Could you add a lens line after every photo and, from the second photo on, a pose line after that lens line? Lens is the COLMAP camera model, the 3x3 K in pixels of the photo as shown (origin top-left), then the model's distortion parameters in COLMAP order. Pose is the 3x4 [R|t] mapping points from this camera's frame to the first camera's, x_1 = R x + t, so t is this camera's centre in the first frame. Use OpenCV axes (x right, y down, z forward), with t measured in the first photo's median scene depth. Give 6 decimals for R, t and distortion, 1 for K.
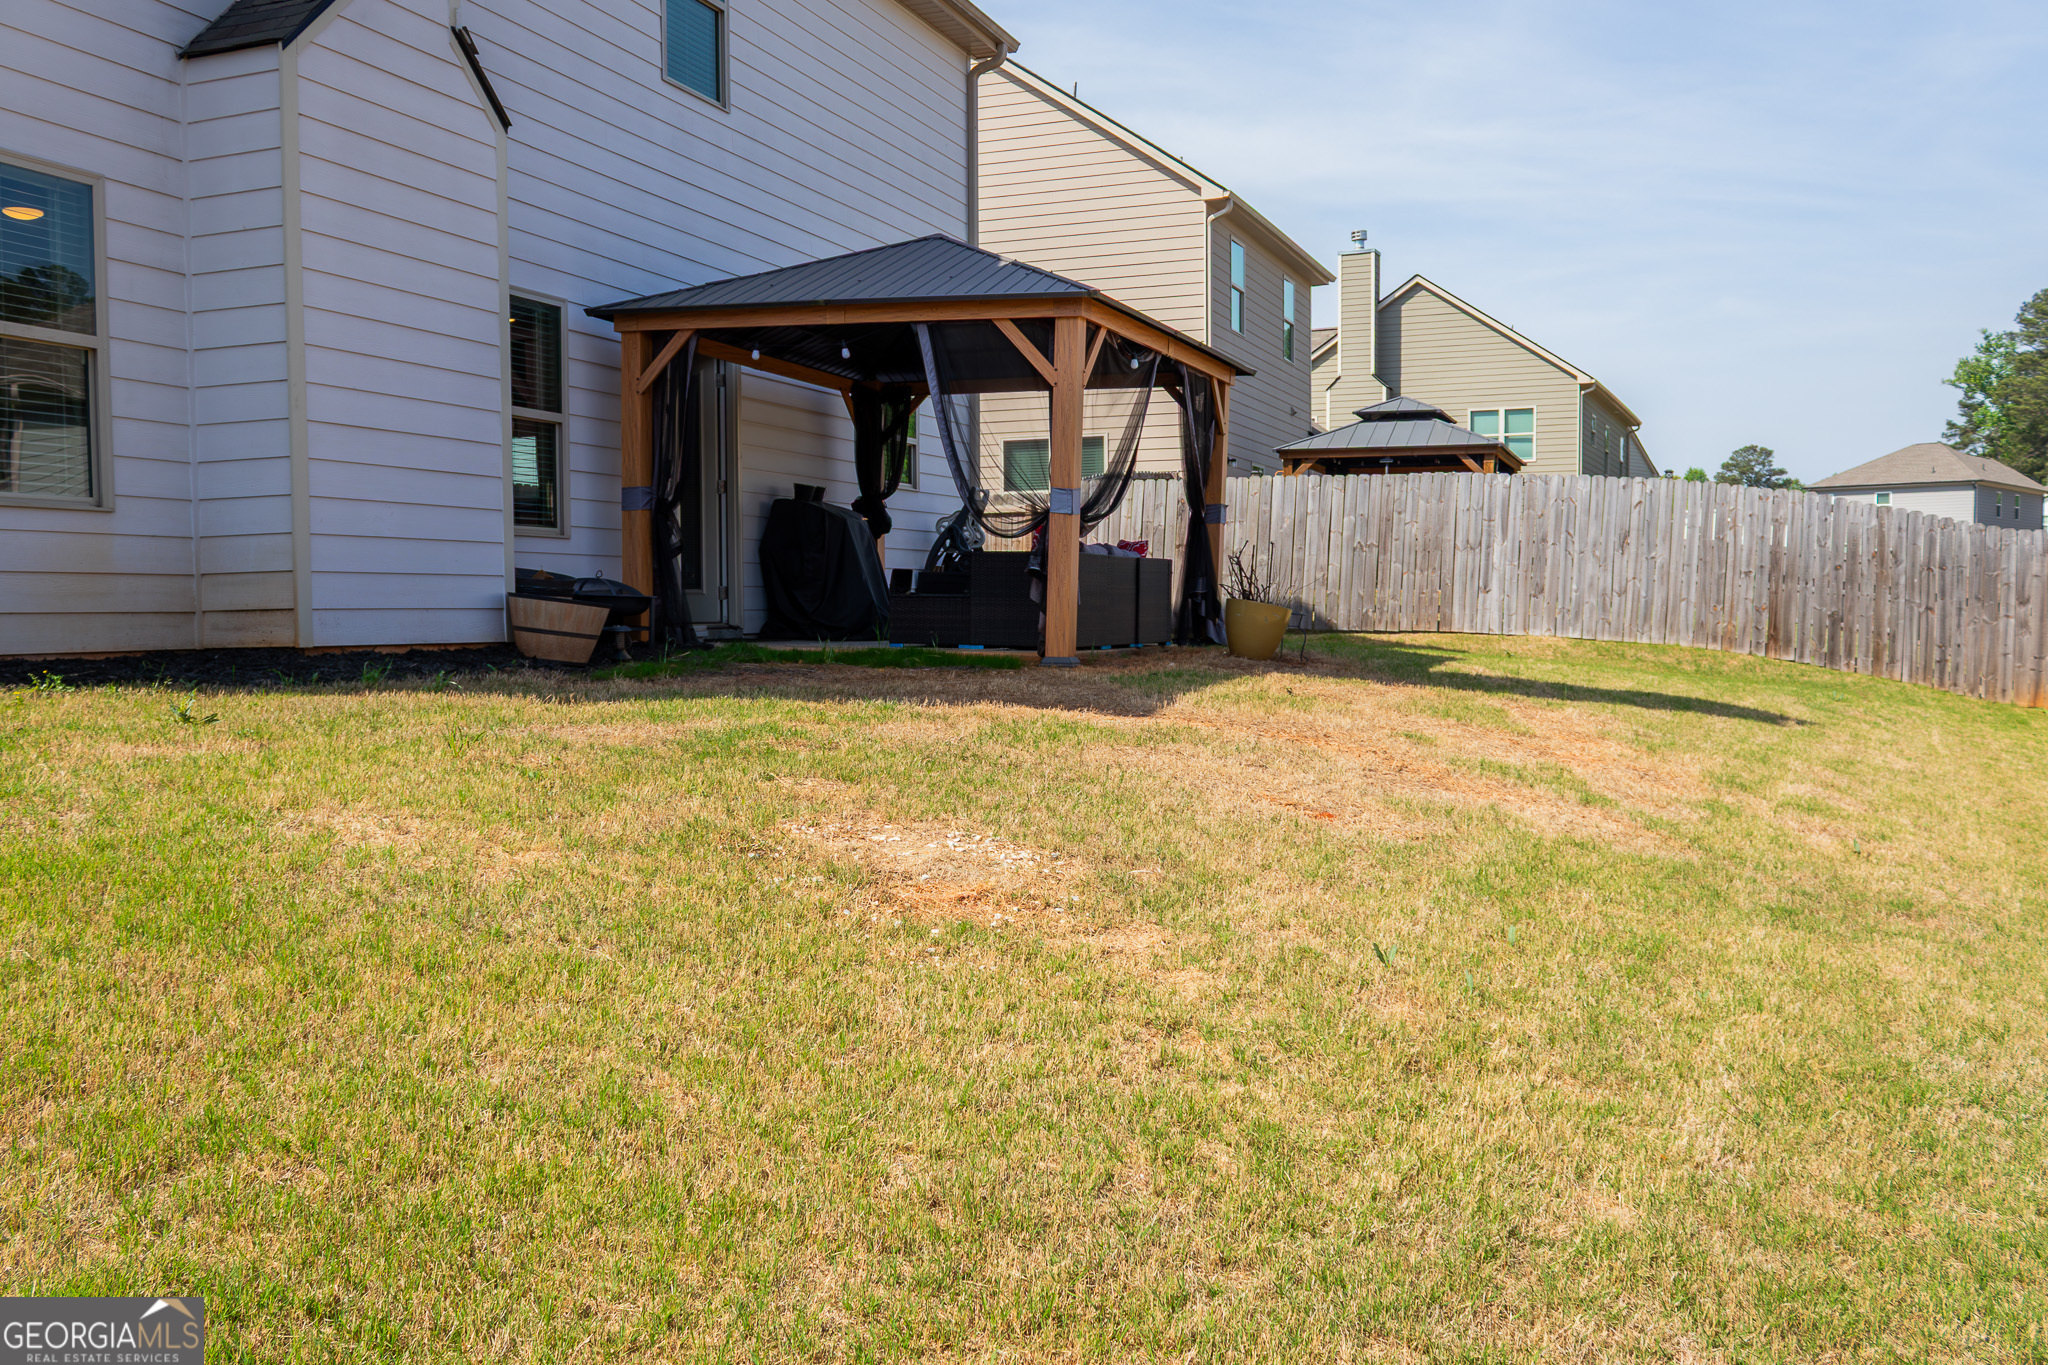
lens RADIAL K [[1780.2, 0, 1024.0], [0, 1780.2, 682.5], [0, 0, 1]] dist [-0.009920, 0.011632]
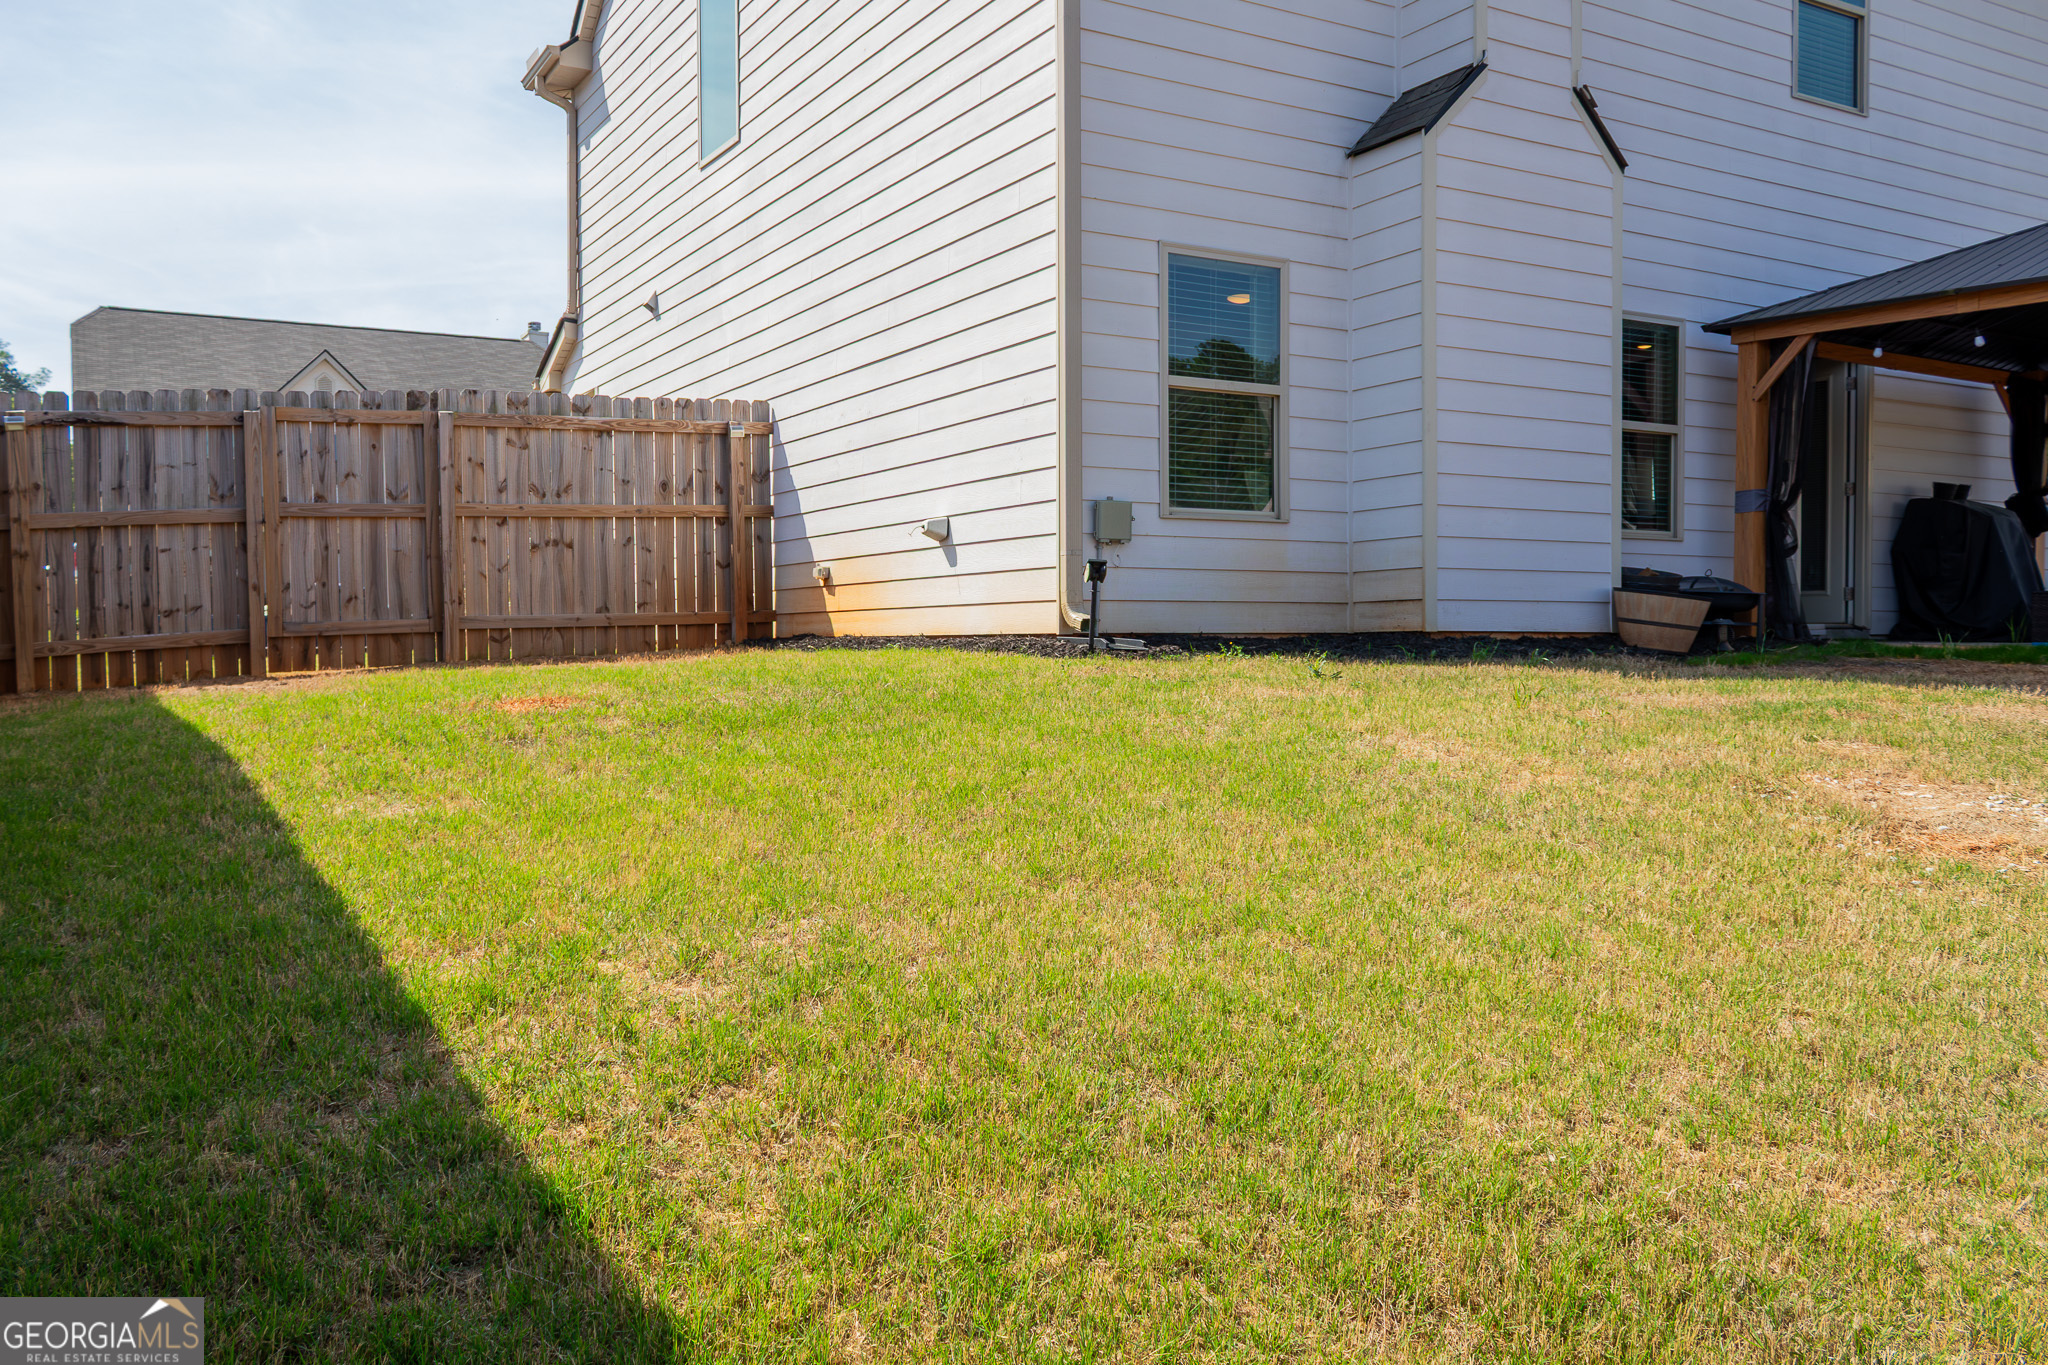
lens RADIAL K [[1676.0, 0, 1015.1], [0, 1676.0, 710.8], [0, 0, 1]] dist [-0.016737, 0.014427]
pose [[0.781707, 0.027024, -0.623060, 0.070102], [-0.027911, 0.999576, 0.008337, 0.027746], [0.623021, 0.010873, 0.782130, -0.047573]]
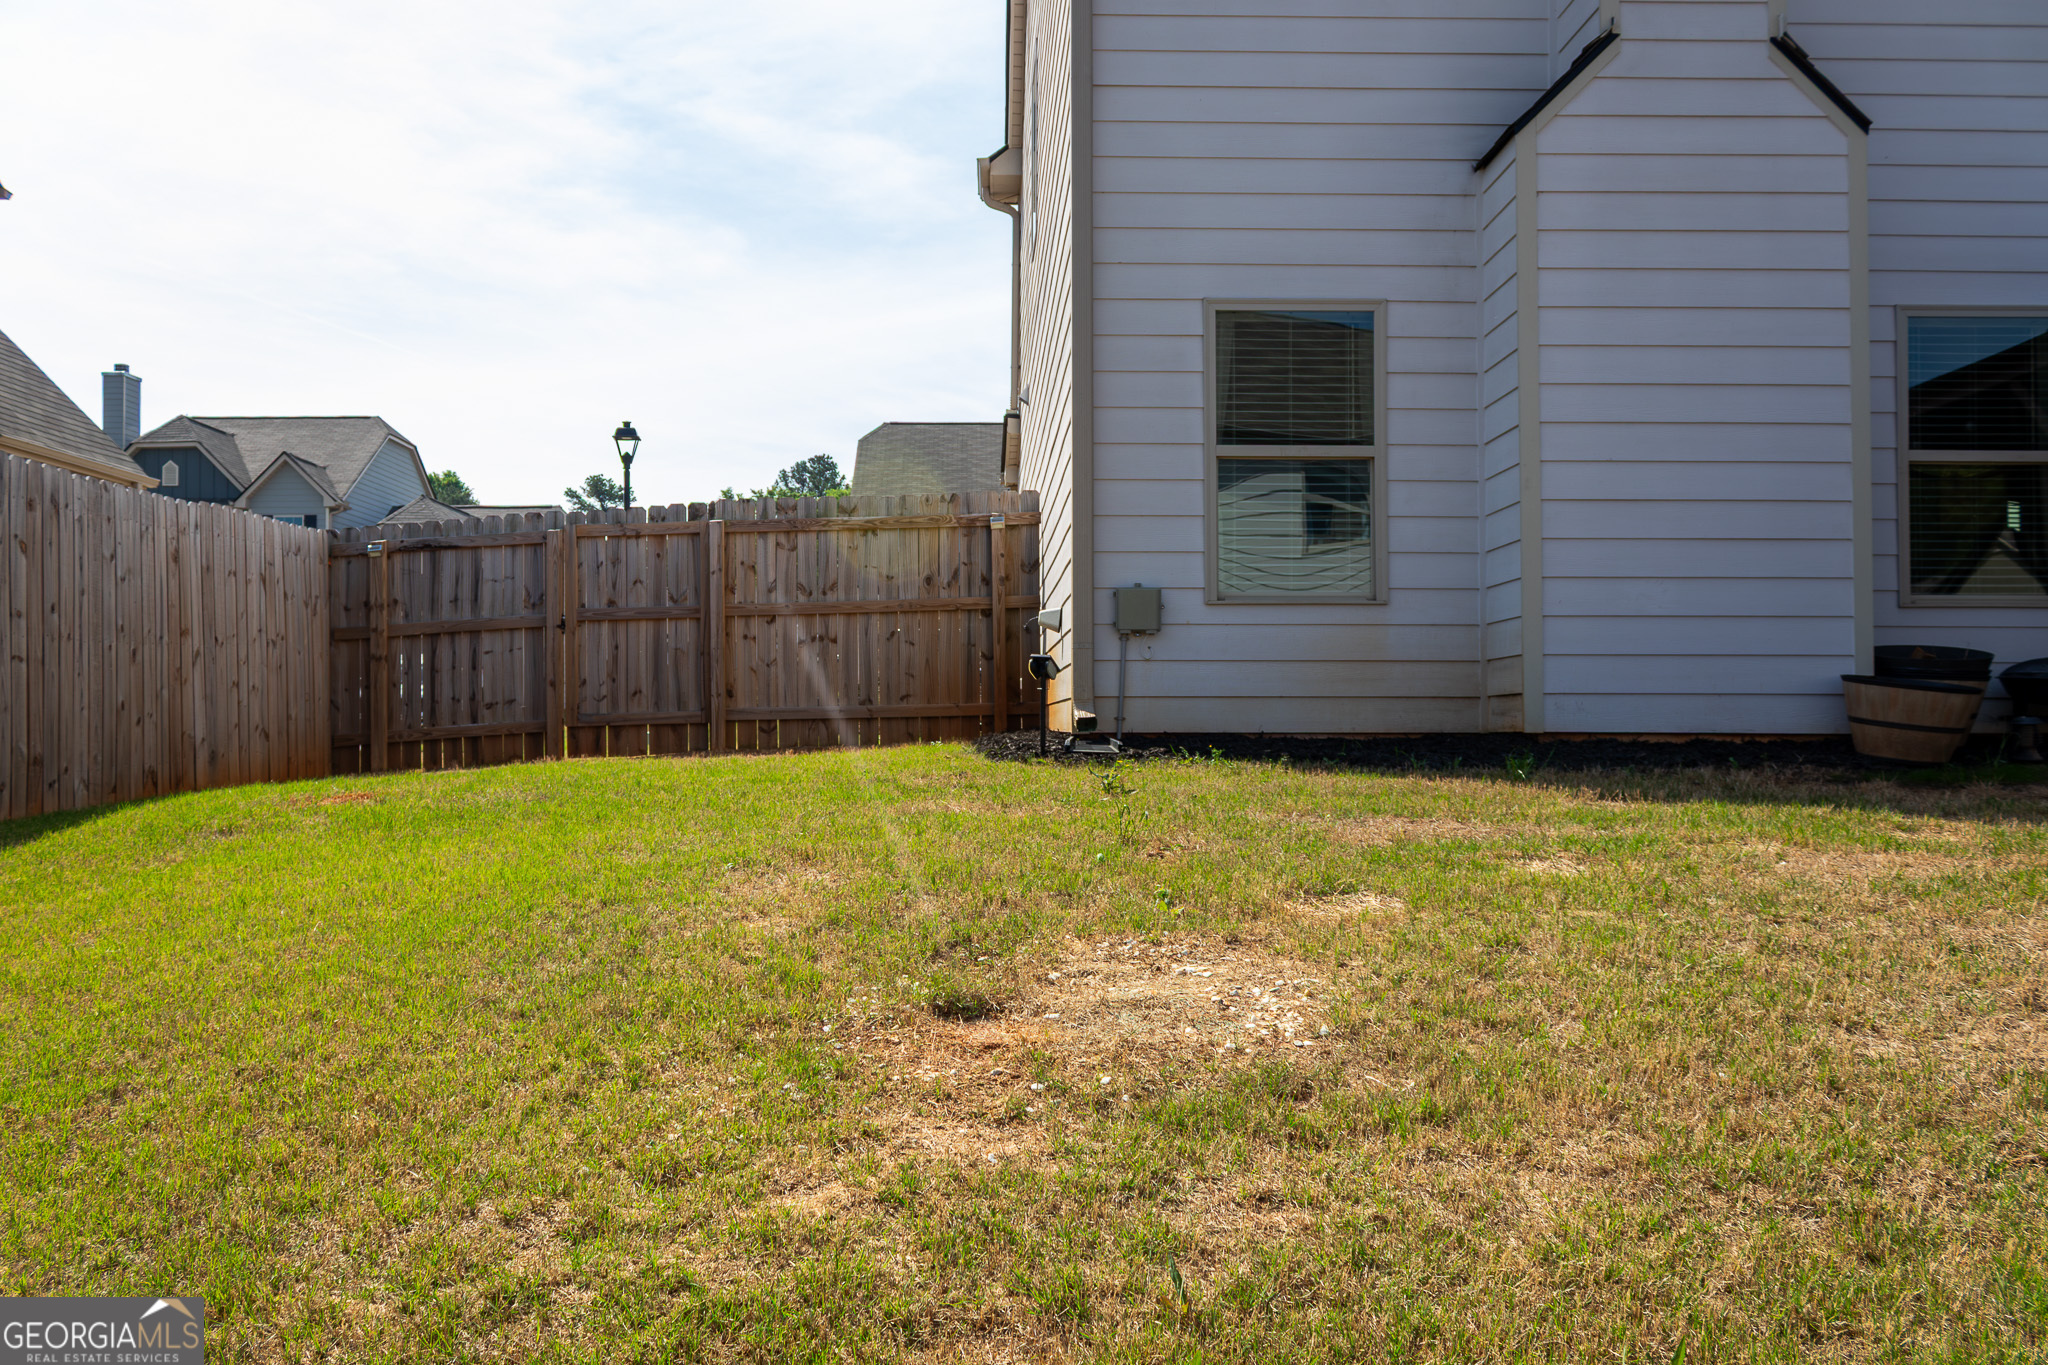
lens RADIAL K [[1732.3, 0, 1026.3], [0, 1732.3, 706.2], [0, 0, 1]] dist [-0.007817, 0.000512]
pose [[0.369684, -0.001281, -0.929157, 0.321455], [-0.045318, 0.998784, -0.019407, -0.002589], [0.928052, 0.049282, 0.369177, 0.333669]]
